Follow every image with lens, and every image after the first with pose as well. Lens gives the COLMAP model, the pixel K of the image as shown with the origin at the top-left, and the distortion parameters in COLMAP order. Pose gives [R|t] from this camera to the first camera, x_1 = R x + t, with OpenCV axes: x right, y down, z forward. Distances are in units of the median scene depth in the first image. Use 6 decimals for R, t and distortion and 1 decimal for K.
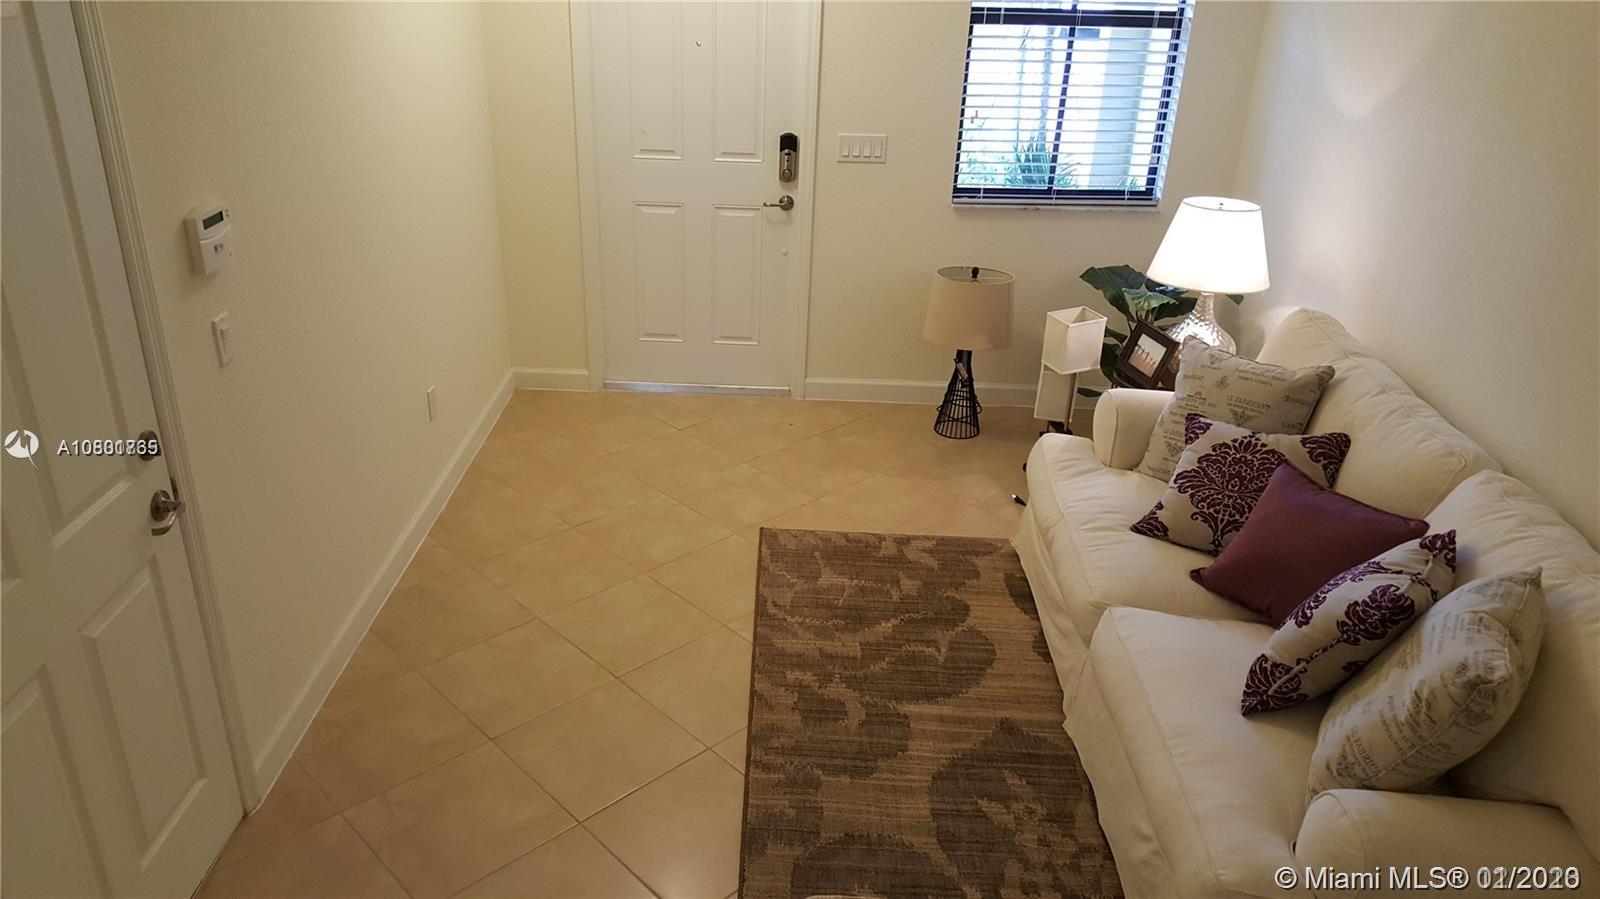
lens RADIAL K [[1249.9, 0, 797.0], [0, 1249.9, 450.0], [0, 0, 1]] dist [0.034624, -0.048271]
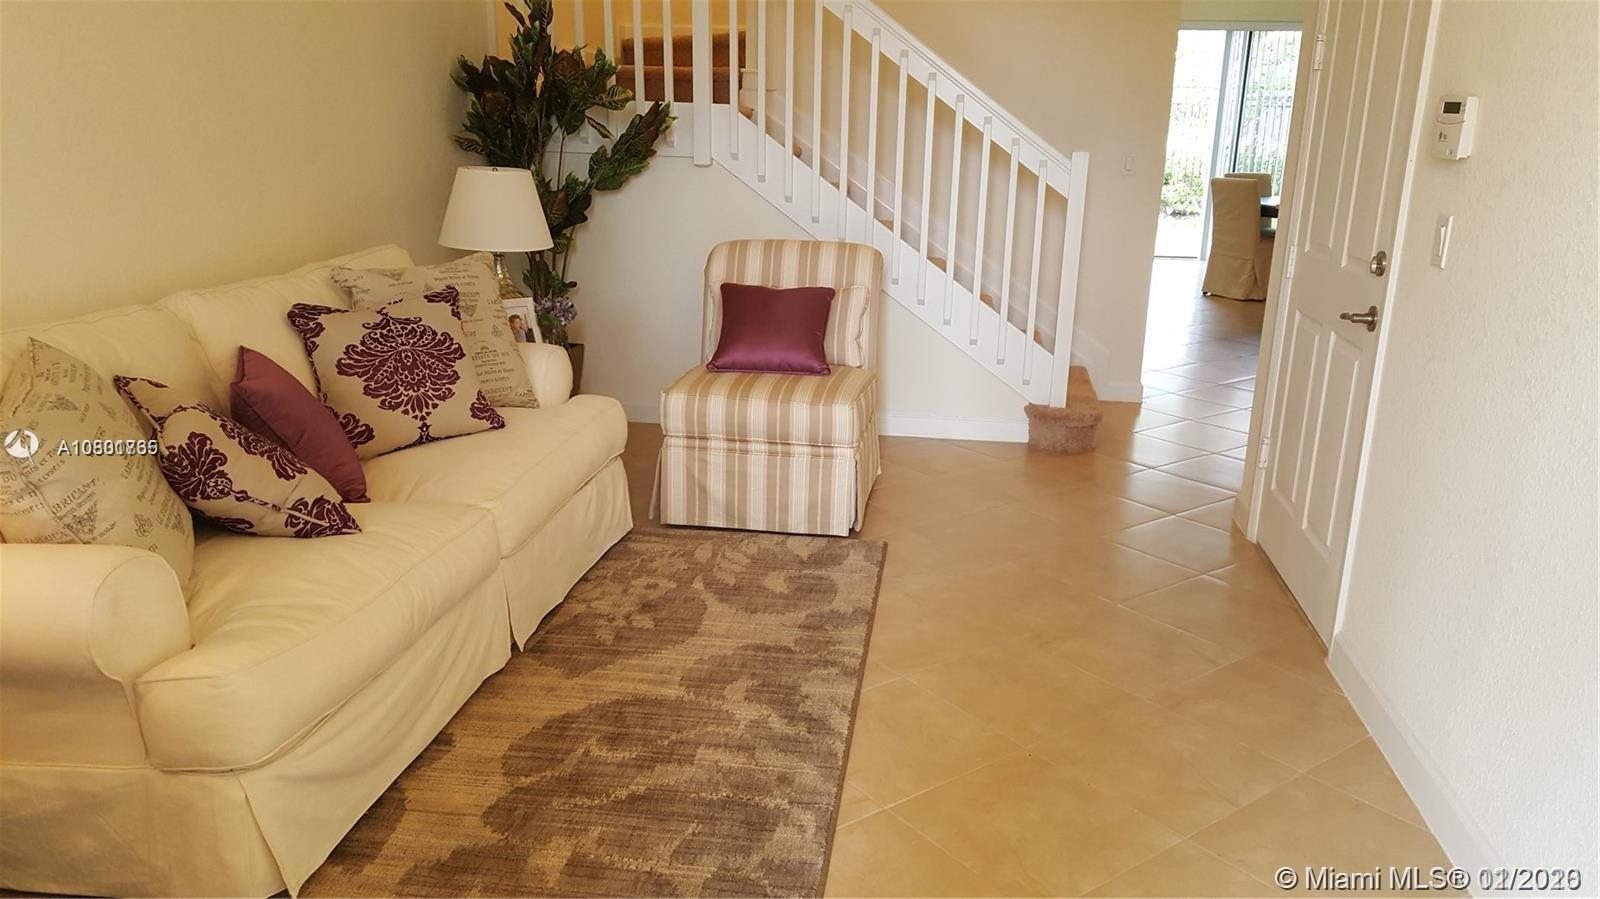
lens RADIAL K [[1249.9, 0, 804.1], [0, 1249.9, 461.2], [0, 0, 1]] dist [0.034624, -0.048271]
pose [[-0.990962, -0.080227, 0.107510, -0.076794], [0.003678, 0.784898, 0.619615, -0.431461], [-0.134094, 0.614410, -0.777508, 1.501018]]
